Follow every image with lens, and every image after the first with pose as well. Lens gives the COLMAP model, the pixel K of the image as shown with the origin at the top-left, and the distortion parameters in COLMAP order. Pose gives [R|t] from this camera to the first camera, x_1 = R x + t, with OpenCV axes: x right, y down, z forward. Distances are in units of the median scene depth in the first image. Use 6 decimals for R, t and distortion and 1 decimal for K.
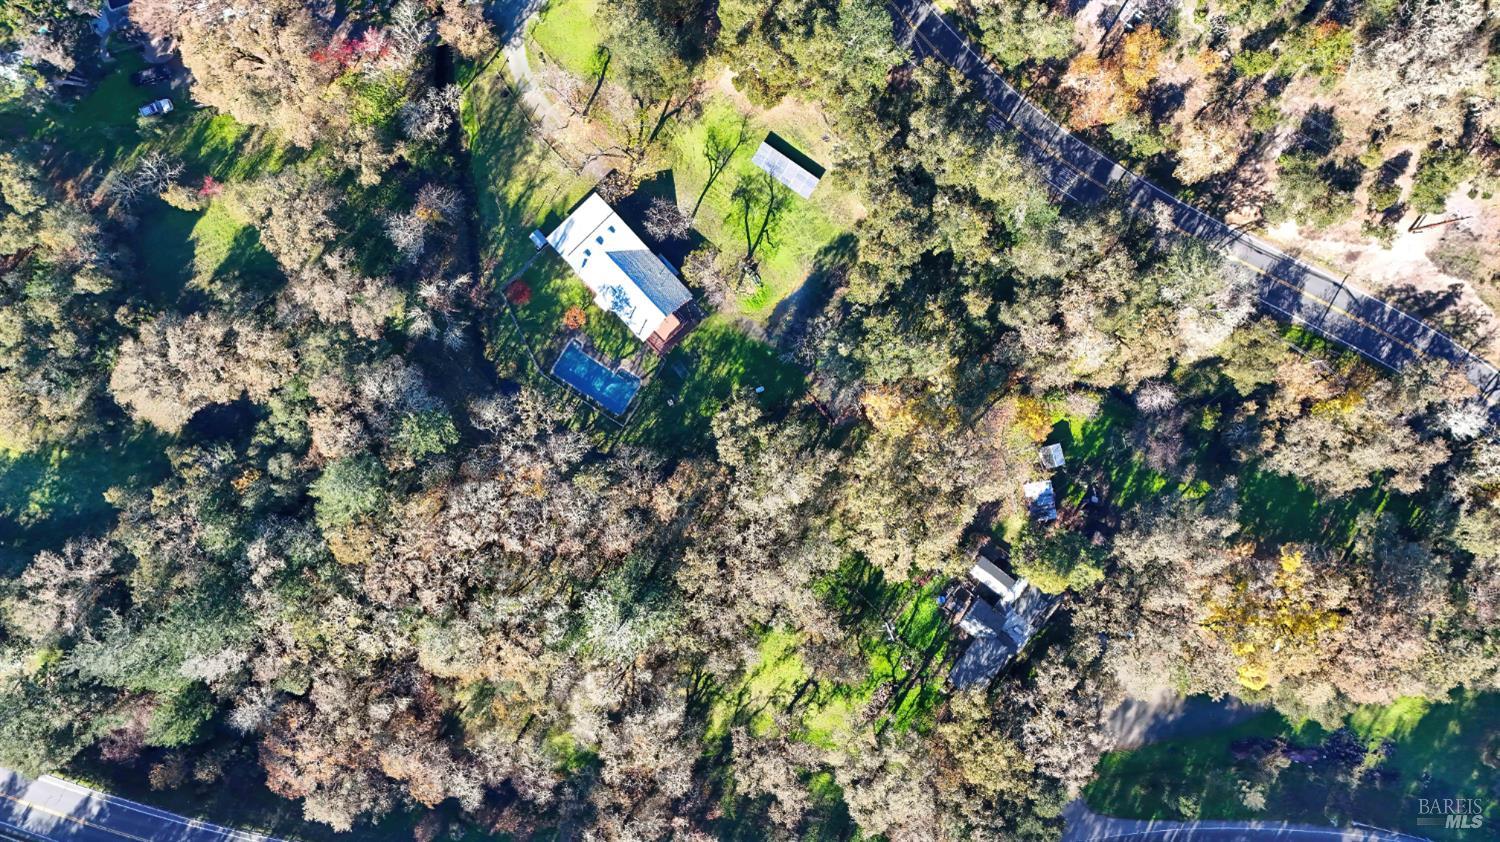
lens RADIAL K [[1117.9, 0, 750.0], [0, 1117.9, 421.0], [0, 0, 1]] dist [0.067737, -0.071346]
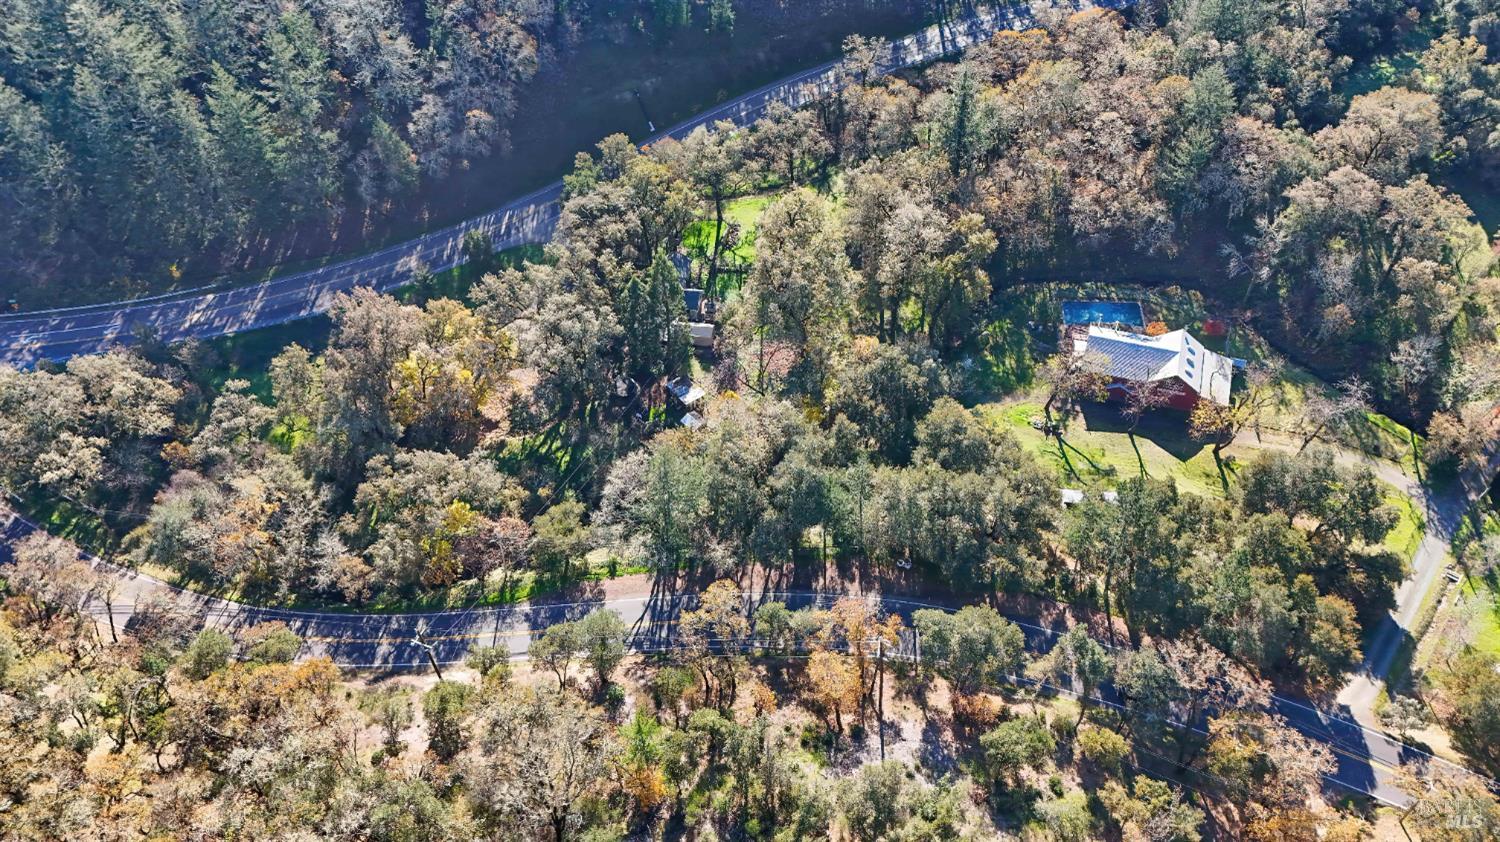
lens RADIAL K [[1117.9, 0, 750.0], [0, 1117.9, 421.0], [0, 0, 1]] dist [0.067737, -0.071346]
pose [[-0.881006, 0.391351, -0.265845, 0.505206], [-0.468997, -0.648542, 0.599529, -0.615076], [0.062214, 0.652869, 0.754911, 0.236766]]
